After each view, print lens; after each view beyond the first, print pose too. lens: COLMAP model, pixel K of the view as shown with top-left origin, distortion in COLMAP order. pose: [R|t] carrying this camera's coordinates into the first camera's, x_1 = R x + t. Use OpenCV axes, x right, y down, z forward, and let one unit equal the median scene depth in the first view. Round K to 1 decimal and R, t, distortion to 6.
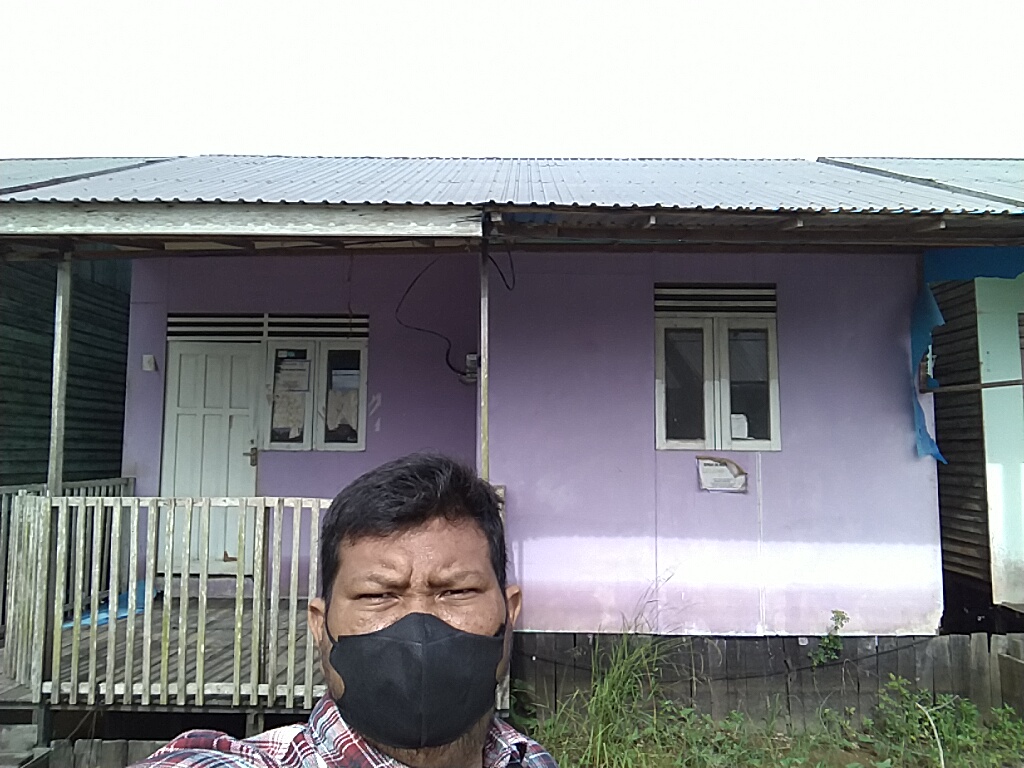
lens RADIAL K [[746.3, 0, 510.7], [0, 746.3, 384.4], [0, 0, 1]] dist [0.034033, -0.057416]
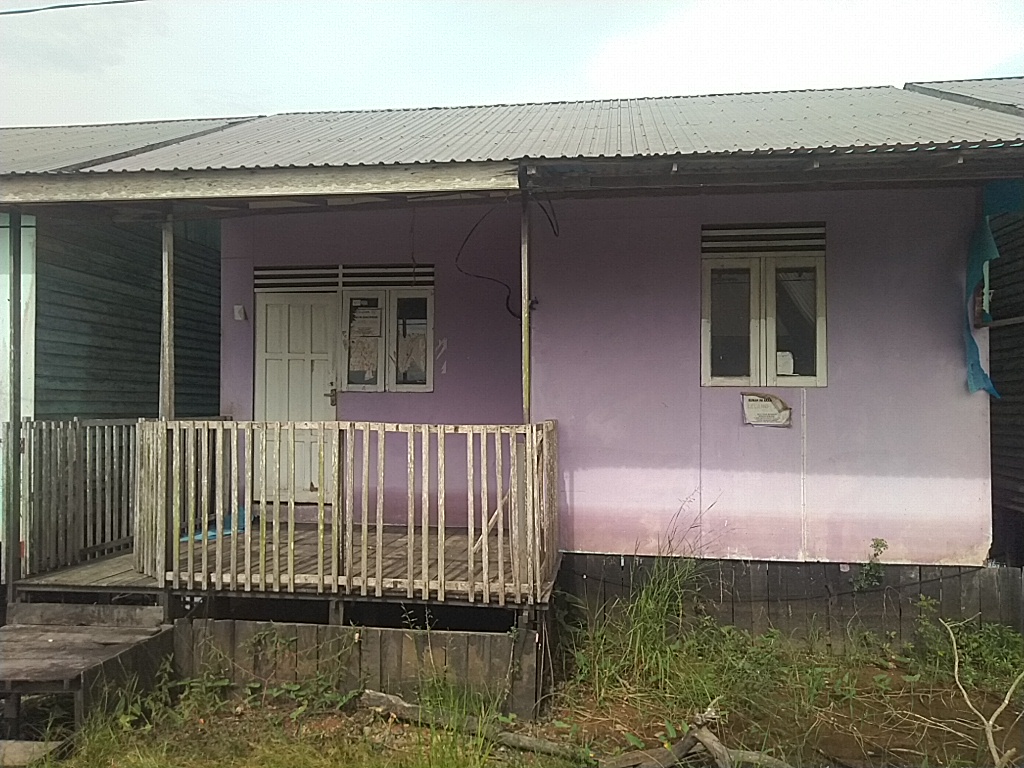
lens RADIAL K [[801.2, 0, 510.8], [0, 801.2, 399.9], [0, 0, 1]] dist [0.018694, 0.007326]
pose [[0.992470, -0.004120, -0.122420, 0.066983], [0.013092, 0.997277, 0.072570, 0.021366], [0.121788, -0.073627, 0.989822, -0.150131]]
